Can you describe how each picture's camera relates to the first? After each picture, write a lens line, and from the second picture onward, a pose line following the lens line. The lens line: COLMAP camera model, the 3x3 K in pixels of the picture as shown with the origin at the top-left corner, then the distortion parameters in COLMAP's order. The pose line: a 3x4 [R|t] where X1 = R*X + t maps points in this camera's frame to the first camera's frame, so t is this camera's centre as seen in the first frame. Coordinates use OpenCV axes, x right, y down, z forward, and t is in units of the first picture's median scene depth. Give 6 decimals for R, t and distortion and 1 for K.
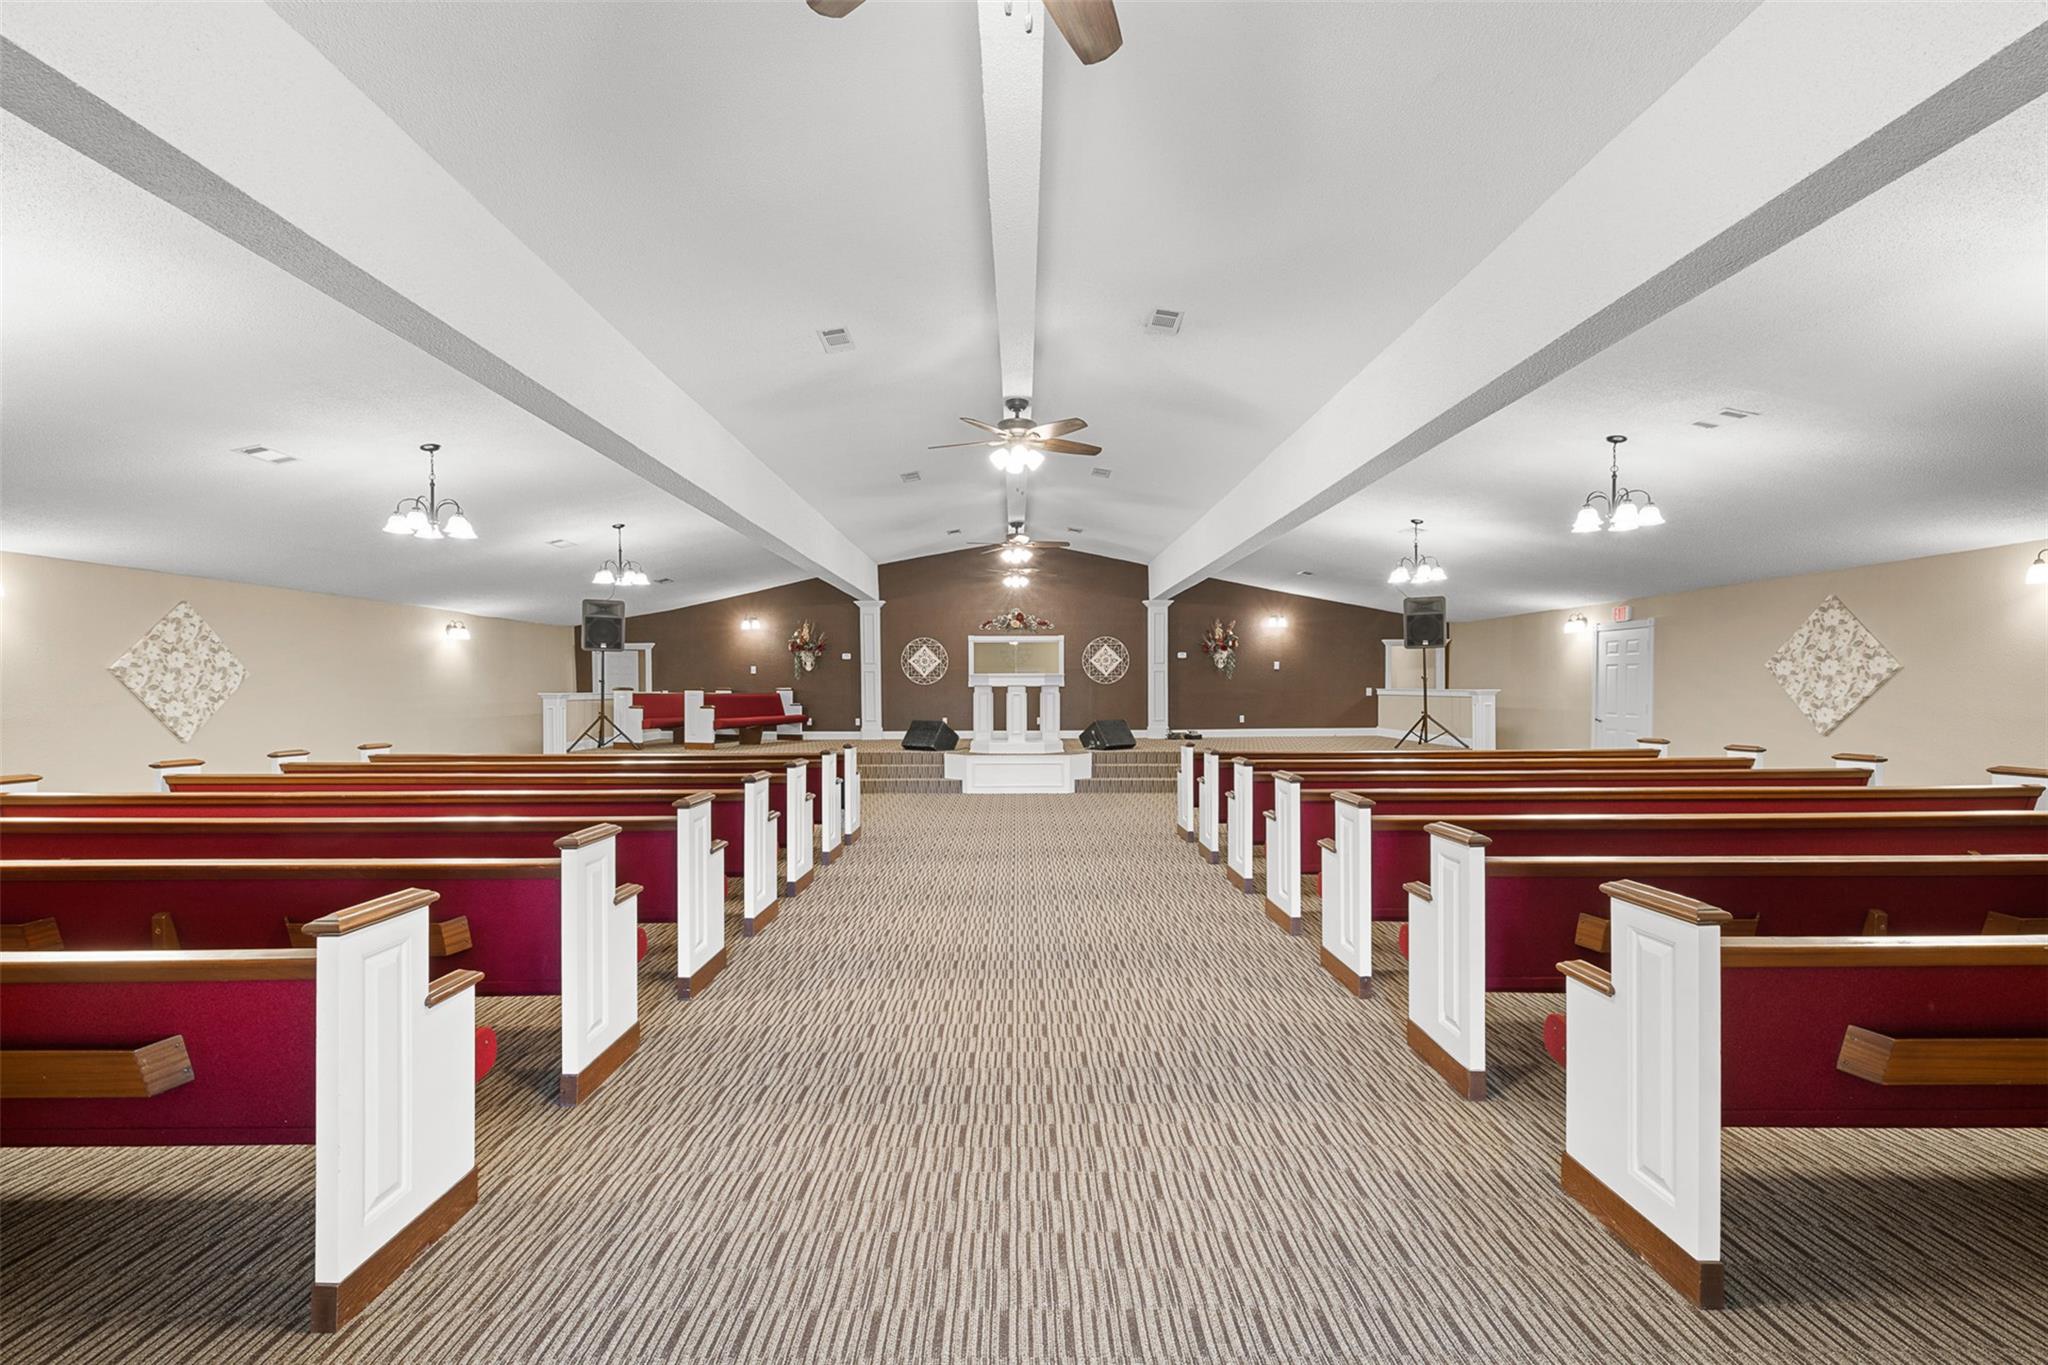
lens RADIAL K [[889.1, 0, 1036.3], [0, 889.1, 683.1], [0, 0, 1]] dist [0.016155, 0.000350]
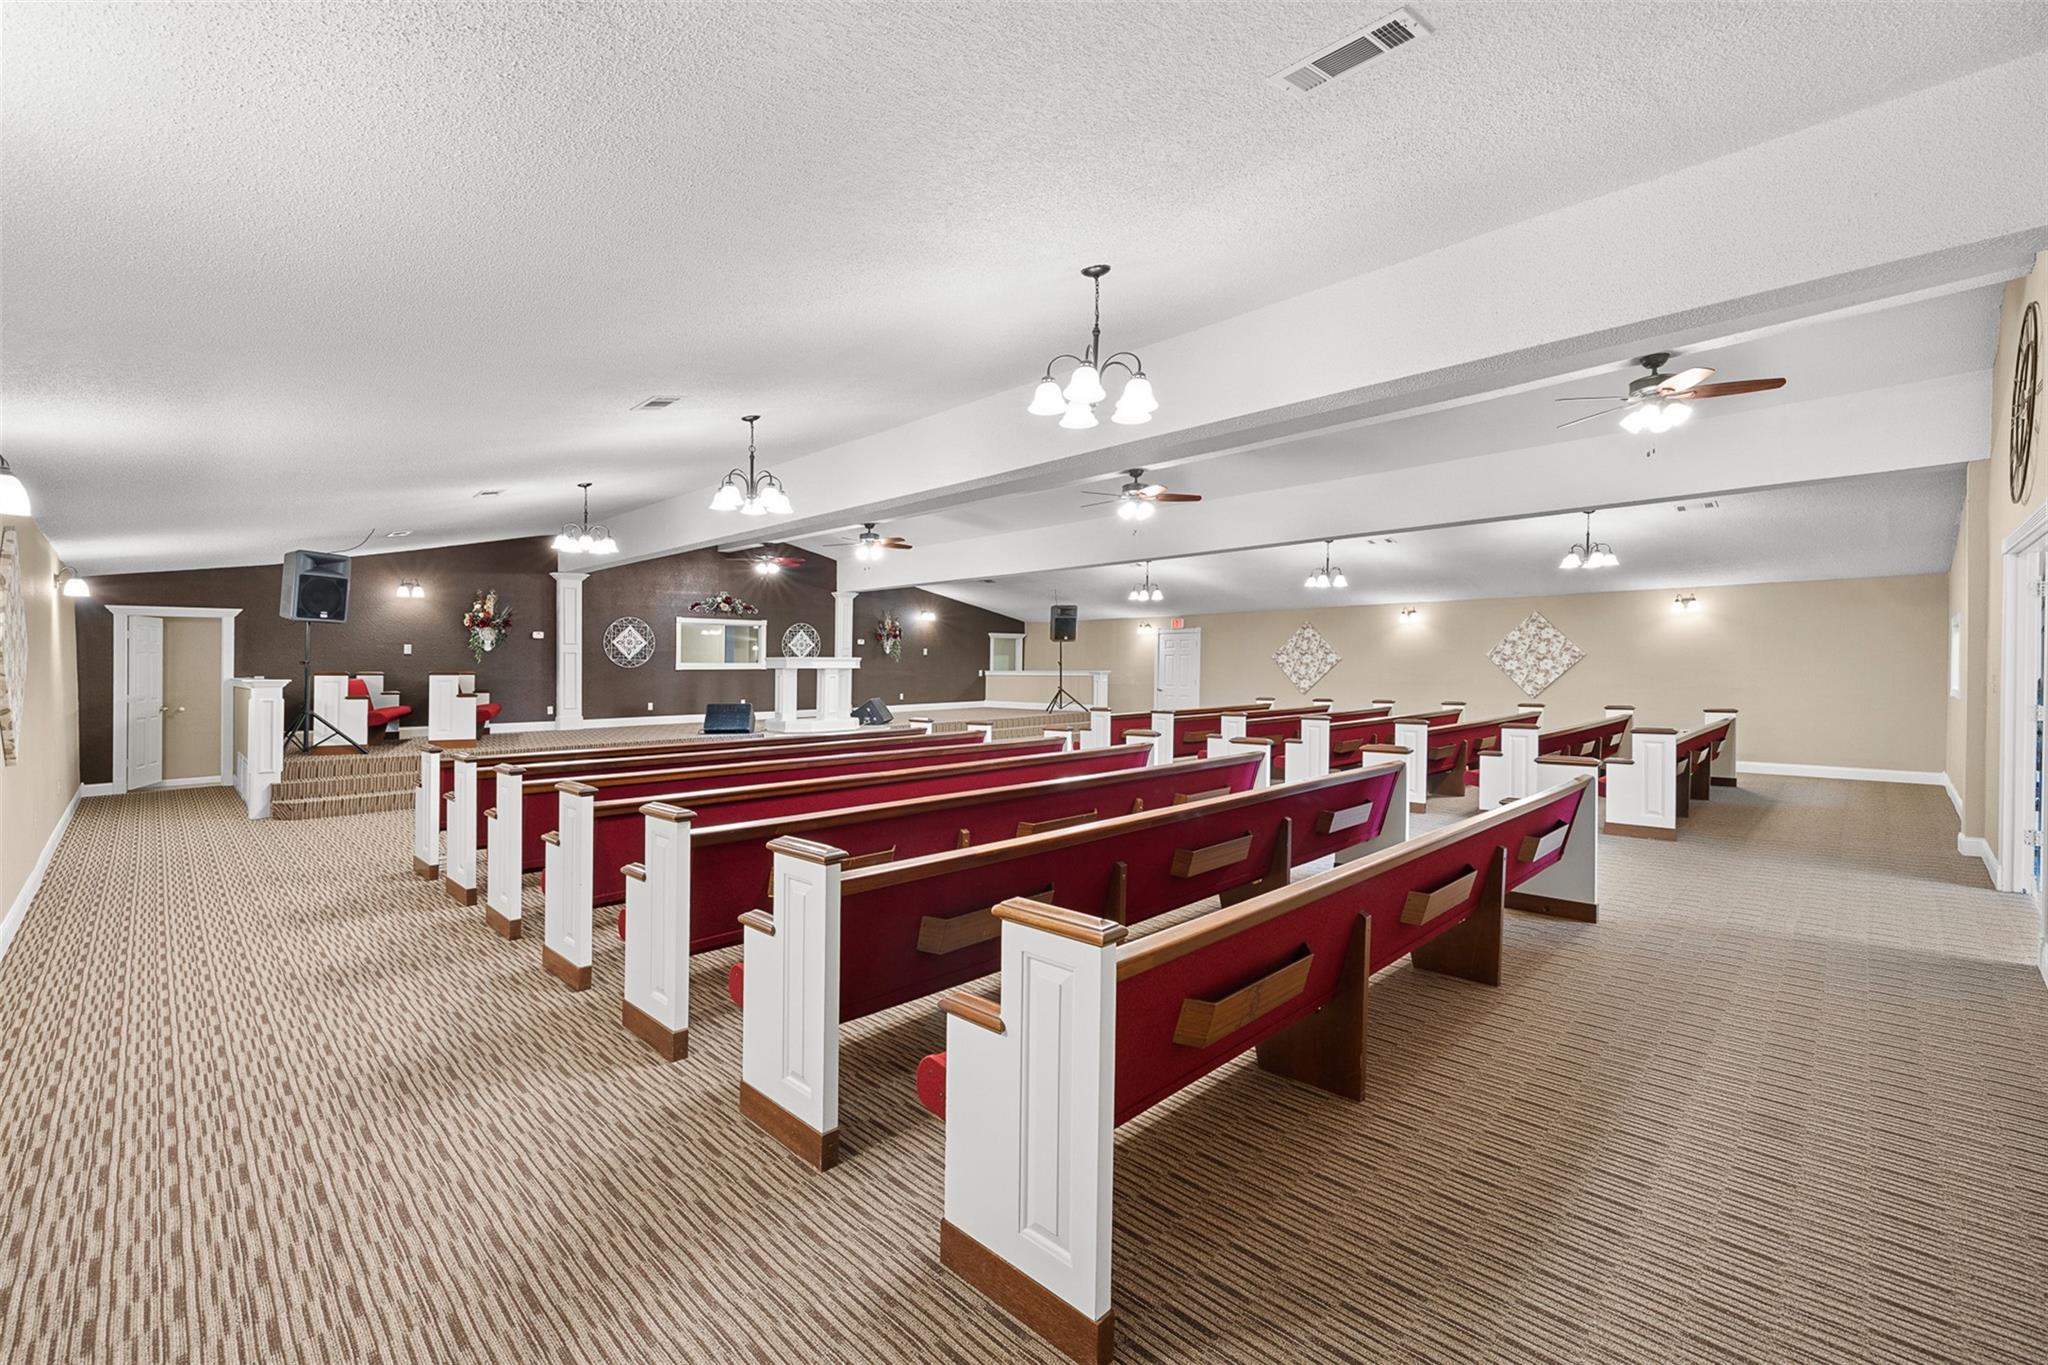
lens RADIAL K [[889.1, 0, 1025.4], [0, 889.1, 670.8], [0, 0, 1]] dist [0.016155, 0.000350]
pose [[0.699224, -0.001503, 0.714901, -0.507561], [-0.000616, 0.999996, 0.002706, 0.002350], [-0.714902, -0.002333, 0.699220, 0.049581]]
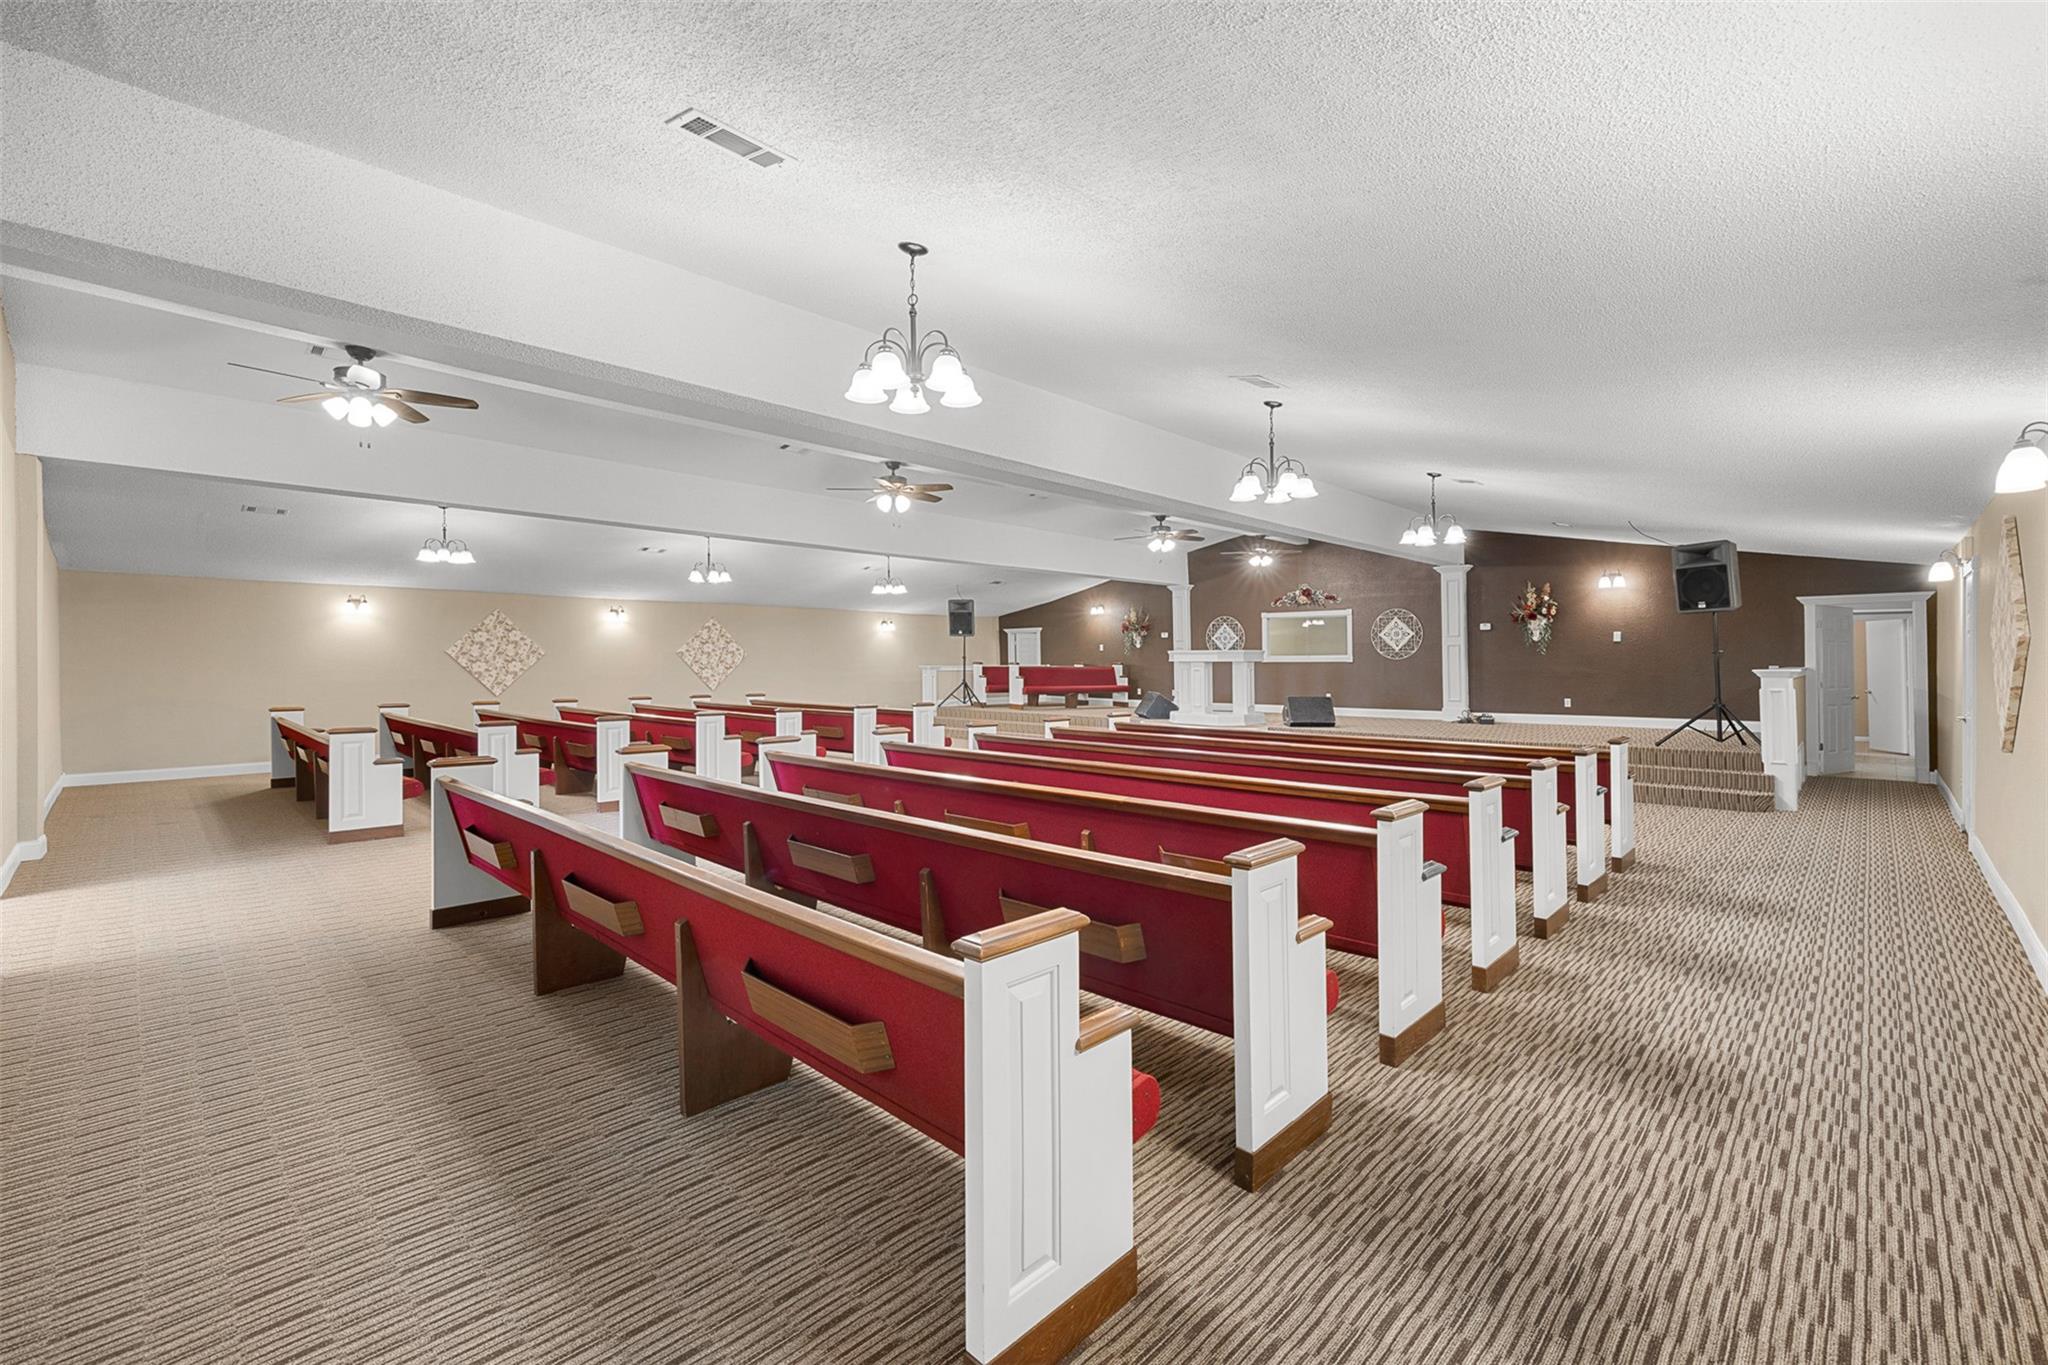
lens RADIAL K [[889.1, 0, 1003.6], [0, 889.1, 667.9], [0, 0, 1]] dist [0.016155, 0.000350]
pose [[0.698782, 0.008804, -0.715281, 0.460266], [0.001496, 0.999904, 0.013769, -0.004115], [0.715333, -0.010691, 0.698702, 0.057299]]
